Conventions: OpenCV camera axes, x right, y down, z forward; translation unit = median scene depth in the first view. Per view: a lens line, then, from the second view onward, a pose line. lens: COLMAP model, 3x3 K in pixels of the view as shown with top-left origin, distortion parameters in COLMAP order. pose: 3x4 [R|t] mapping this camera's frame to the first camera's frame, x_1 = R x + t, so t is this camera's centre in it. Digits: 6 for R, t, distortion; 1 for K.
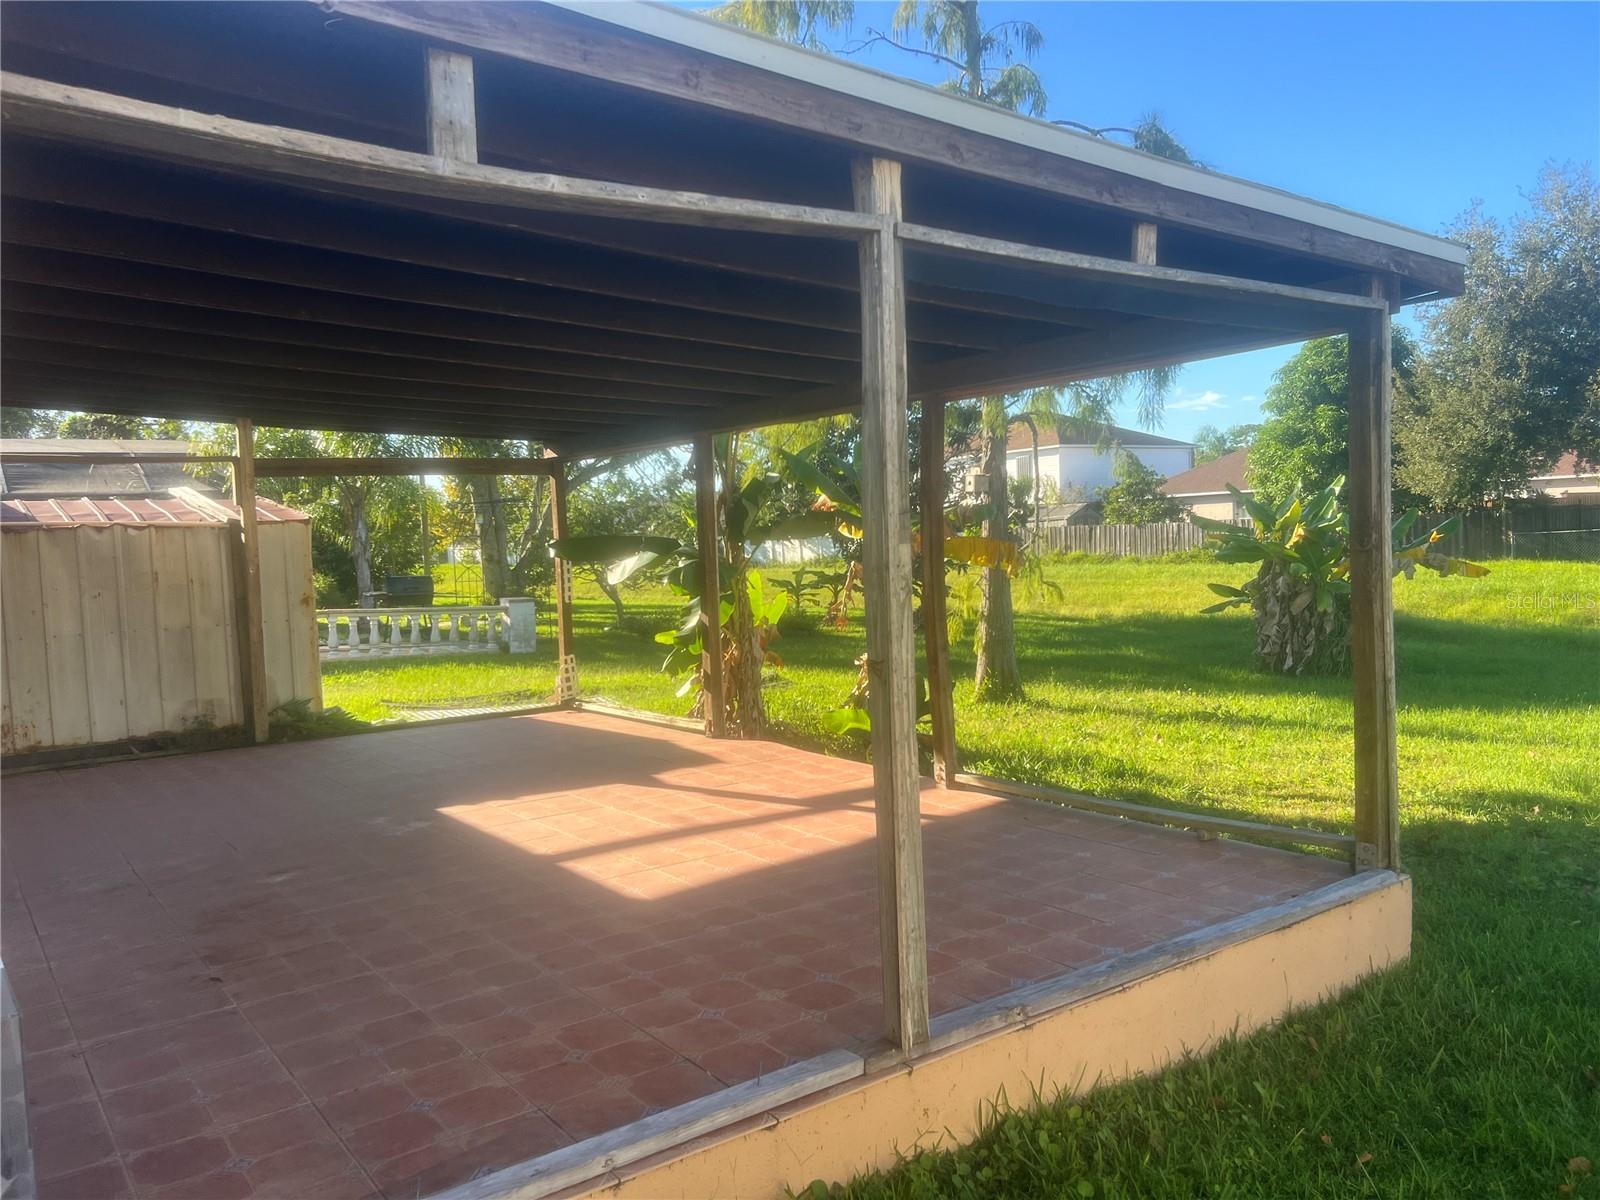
lens RADIAL K [[1207.2, 0, 800.0], [0, 1207.2, 600.0], [0, 0, 1]] dist [0.003228, -0.000858]
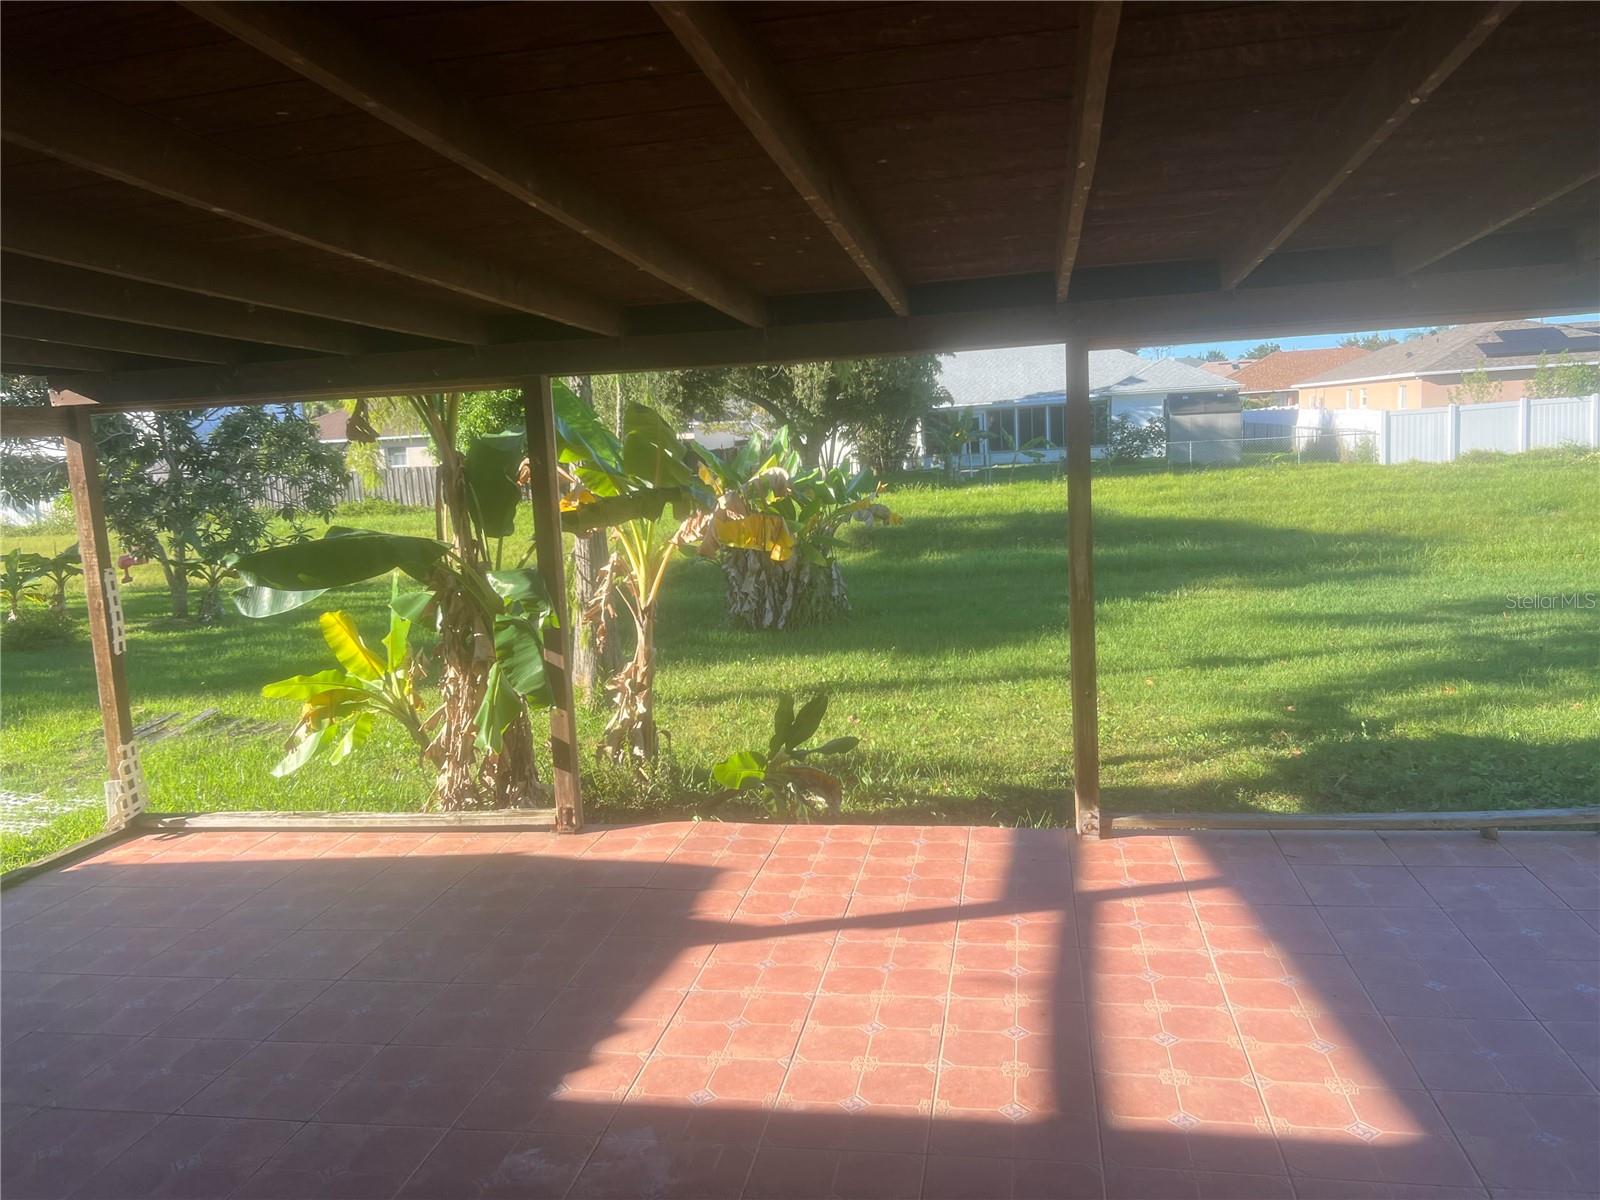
lens RADIAL K [[1207.2, 0, 800.0], [0, 1207.2, 600.0], [0, 0, 1]] dist [0.003228, -0.000858]
pose [[0.726941, -0.095115, 0.680080, -0.355334], [0.063438, 0.995428, 0.071410, -0.046094], [-0.683763, -0.008768, 0.729651, 0.352943]]
